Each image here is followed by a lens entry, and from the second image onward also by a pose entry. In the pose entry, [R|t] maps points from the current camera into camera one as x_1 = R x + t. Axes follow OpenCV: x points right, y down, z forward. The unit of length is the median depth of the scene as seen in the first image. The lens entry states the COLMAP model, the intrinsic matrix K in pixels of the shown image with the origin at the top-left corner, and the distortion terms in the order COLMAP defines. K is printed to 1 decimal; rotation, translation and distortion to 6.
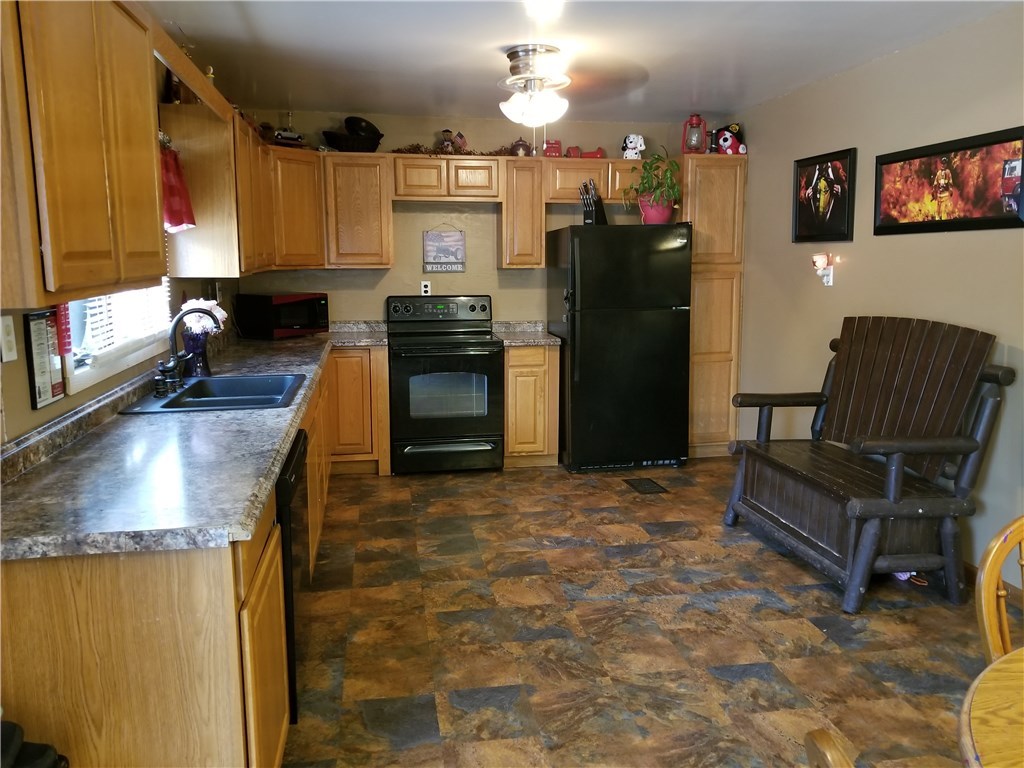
lens RADIAL K [[797.7, 0, 517.0], [0, 797.7, 371.3], [0, 0, 1]] dist [0.089563, -0.158640]
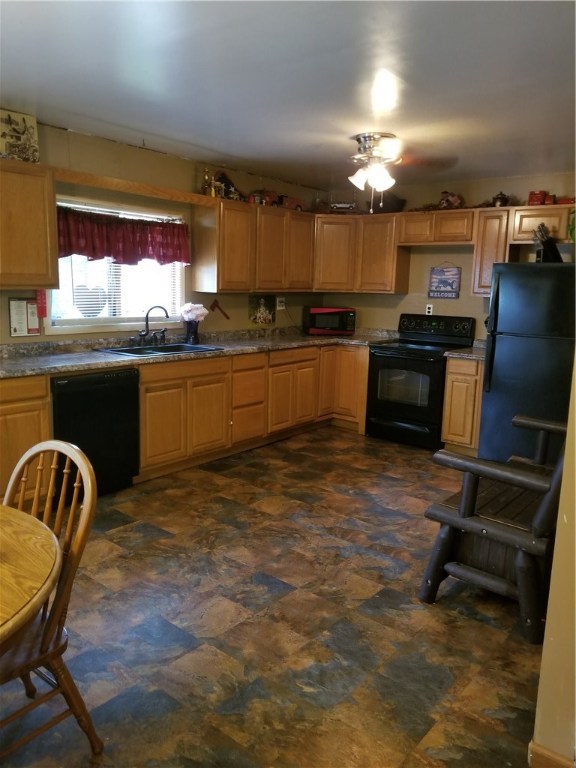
lens RADIAL K [[598.3, 0, 290.8], [0, 598.3, 377.9], [0, 0, 1]] dist [0.089563, -0.158640]
pose [[0.655646, 0.141644, -0.741664, 0.796165], [-0.139188, 0.988087, 0.065662, -0.038083], [0.742129, 0.060180, 0.667551, 0.242380]]
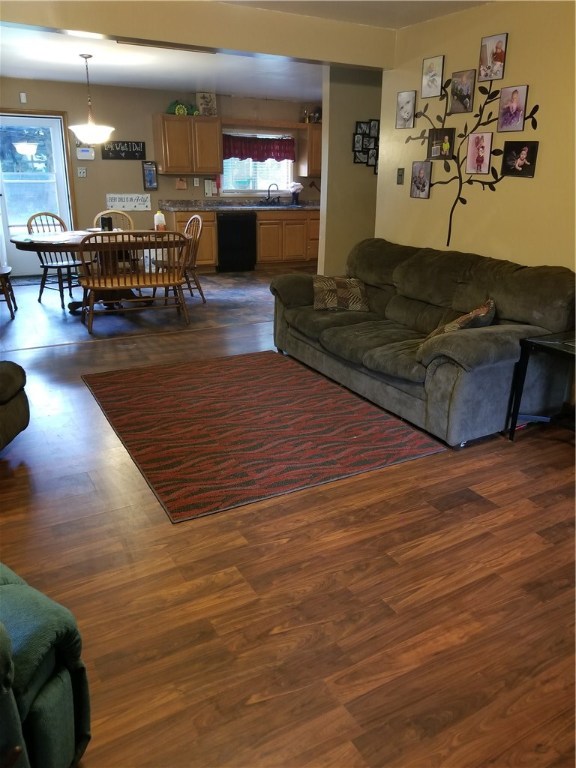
lens RADIAL K [[611.3, 0, 306.3], [0, 611.3, 381.1], [0, 0, 1]] dist [-0.008380, -0.010660]
pose [[0.350846, 0.317064, -0.881123, 2.194181], [-0.157858, 0.947495, 0.278091, -0.014215], [0.923032, 0.041525, 0.382476, 0.060180]]
